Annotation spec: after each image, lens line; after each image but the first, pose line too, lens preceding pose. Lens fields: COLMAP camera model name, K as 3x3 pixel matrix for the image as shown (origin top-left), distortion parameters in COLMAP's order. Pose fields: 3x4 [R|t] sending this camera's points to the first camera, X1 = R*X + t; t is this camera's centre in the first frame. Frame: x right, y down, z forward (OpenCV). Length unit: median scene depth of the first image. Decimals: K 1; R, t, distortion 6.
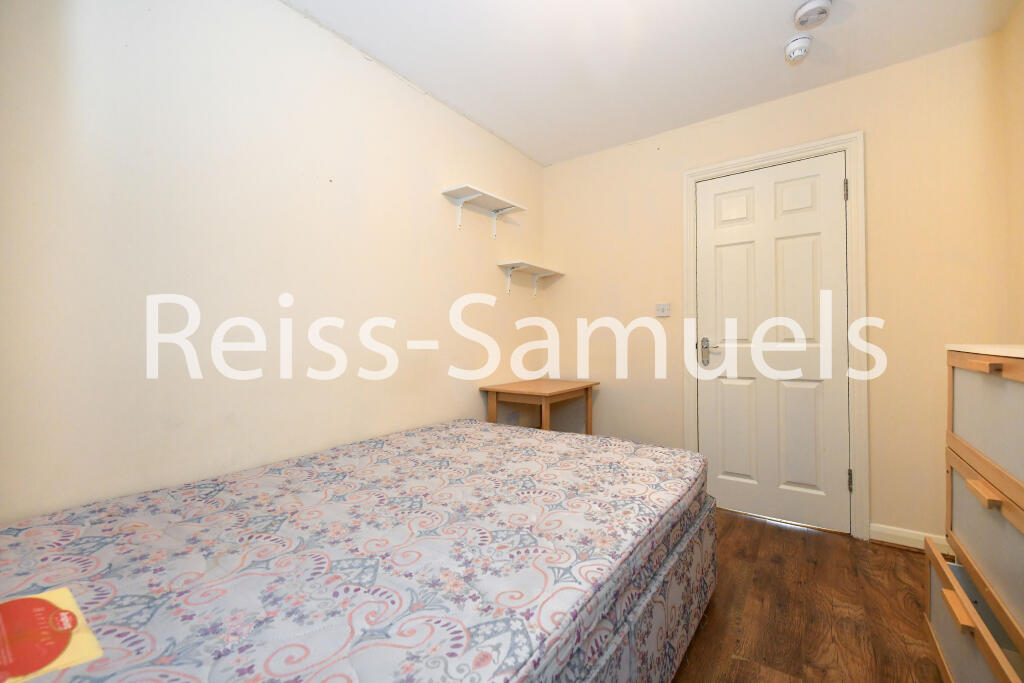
lens RADIAL K [[418.0, 0, 510.3], [0, 418.0, 338.0], [0, 0, 1]] dist [0.015235, -0.000251]
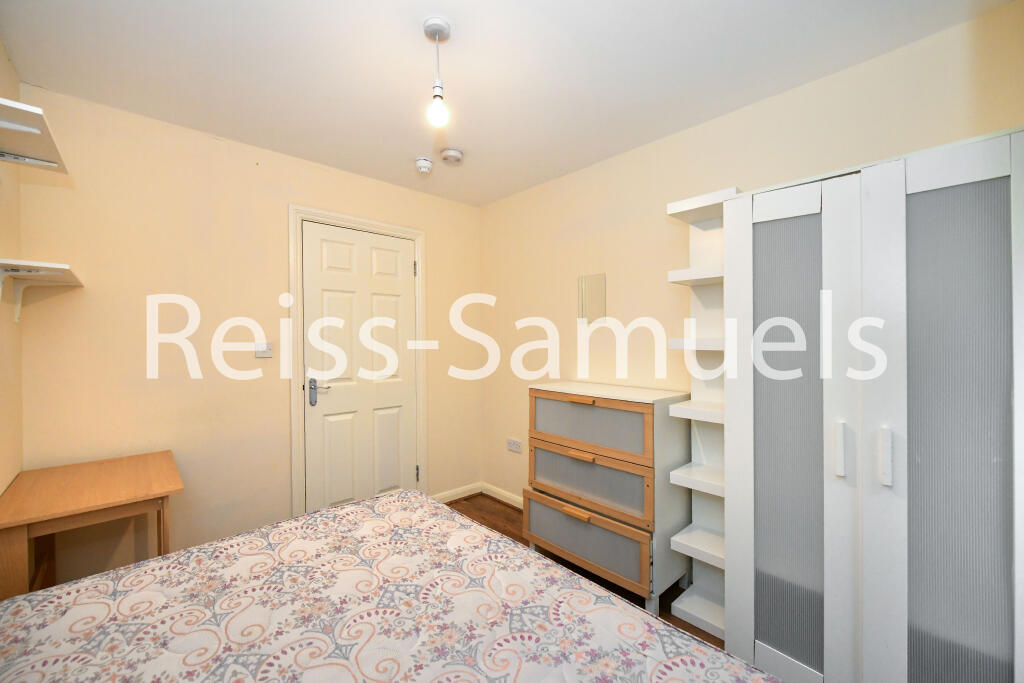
lens RADIAL K [[418.0, 0, 509.2], [0, 418.0, 342.7], [0, 0, 1]] dist [0.015235, -0.000251]
pose [[0.210054, -0.007880, 0.977658, -0.649306], [-0.001434, 0.999964, 0.008368, -0.148889], [-0.977689, -0.003160, 0.210035, 0.508684]]
